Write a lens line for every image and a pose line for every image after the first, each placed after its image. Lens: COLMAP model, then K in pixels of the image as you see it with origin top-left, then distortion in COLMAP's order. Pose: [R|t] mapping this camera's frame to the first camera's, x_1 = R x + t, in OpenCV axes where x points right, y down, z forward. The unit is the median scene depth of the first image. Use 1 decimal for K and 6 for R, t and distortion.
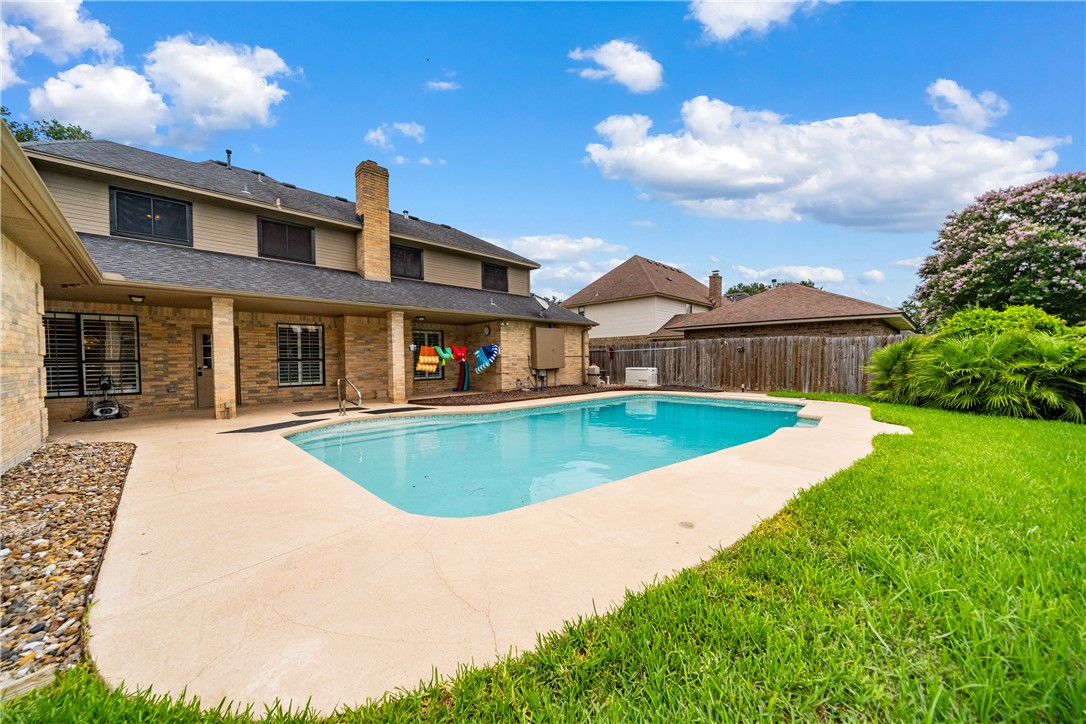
lens RADIAL K [[399.2, 0, 547.0], [0, 399.2, 361.2], [0, 0, 1]] dist [-0.002893, -0.000342]
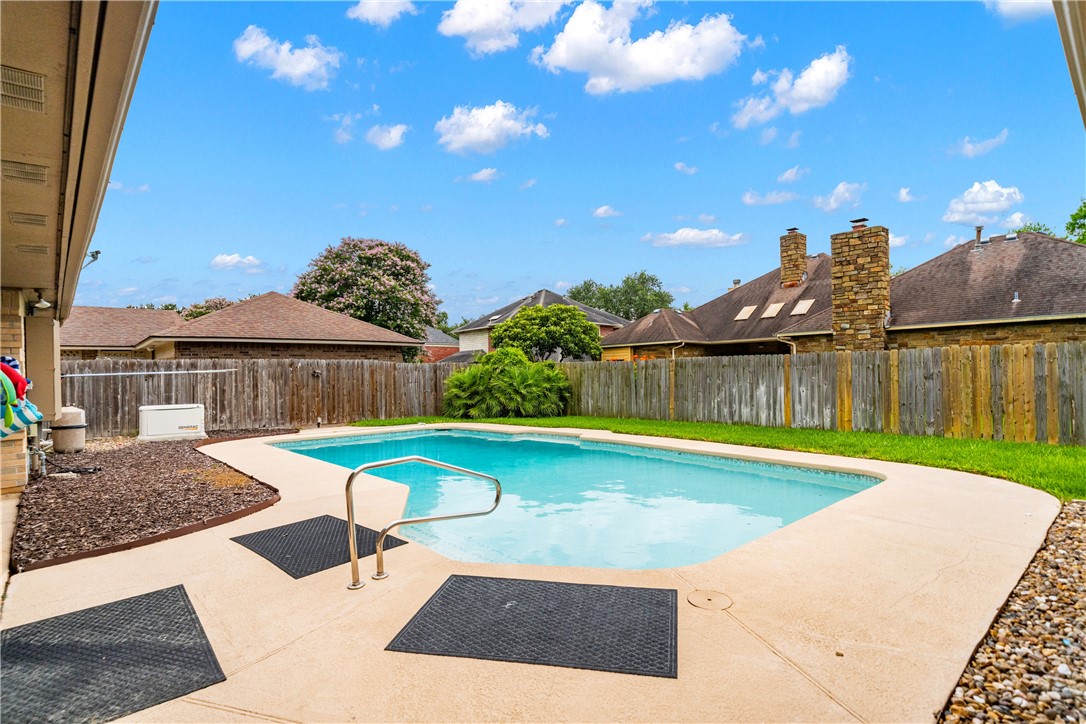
lens RADIAL K [[545.9, 0, 544.1], [0, 545.9, 368.2], [0, 0, 1]] dist [-0.003957, -0.000478]
pose [[0.029148, 0.014893, 0.999464, -0.649165], [0.024669, 0.999574, -0.015614, -0.014340], [-0.999271, 0.025111, 0.028768, 0.573713]]
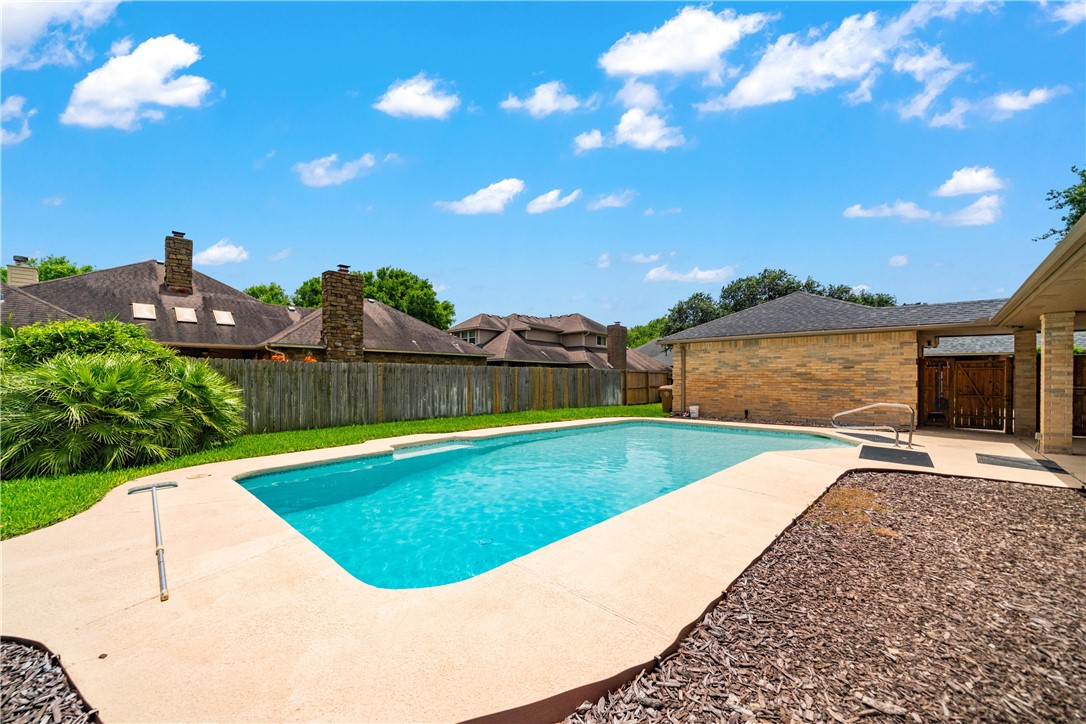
lens RADIAL K [[399.2, 0, 558.8], [0, 399.2, 380.1], [0, 0, 1]] dist [-0.002893, -0.000342]
pose [[-0.999075, 0.007810, -0.042279, -0.017189], [0.007348, 0.999912, 0.011068, -0.015809], [0.042361, 0.010747, -0.999045, 1.095601]]
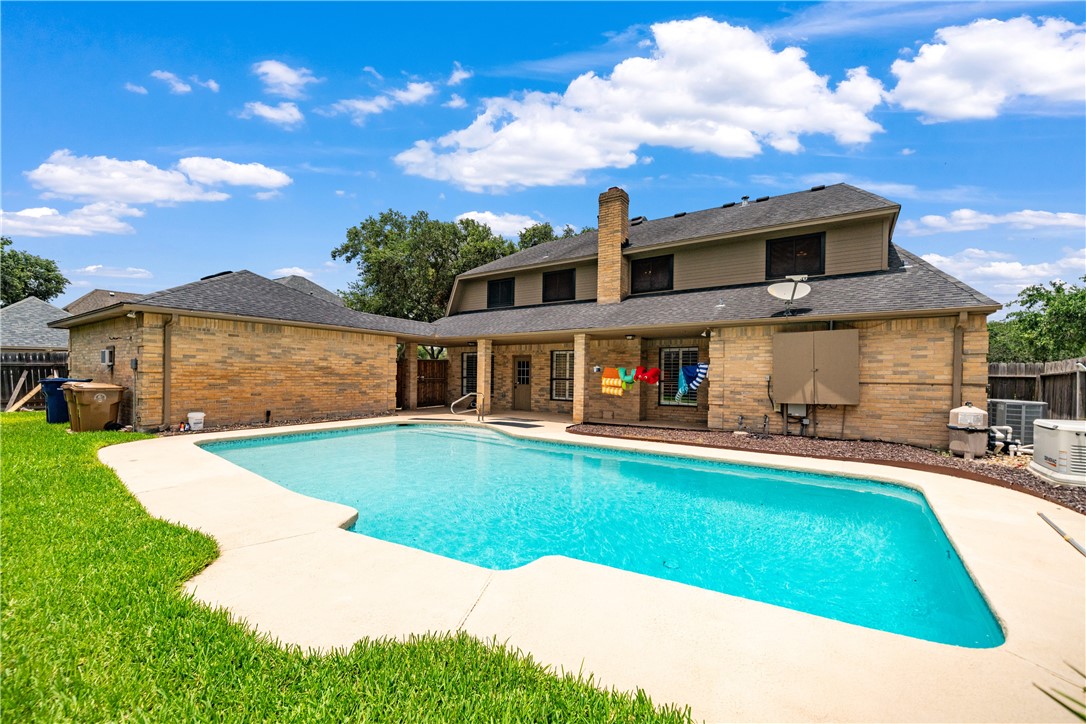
lens RADIAL K [[445.8, 0, 548.4], [0, 445.8, 372.5], [0, 0, 1]] dist [-0.001184, 0.000832]
pose [[0.168158, 0.004443, -0.985750, 0.494527], [-0.020217, 0.999795, 0.001058, -0.016833], [0.985553, 0.019751, 0.168213, 0.482004]]
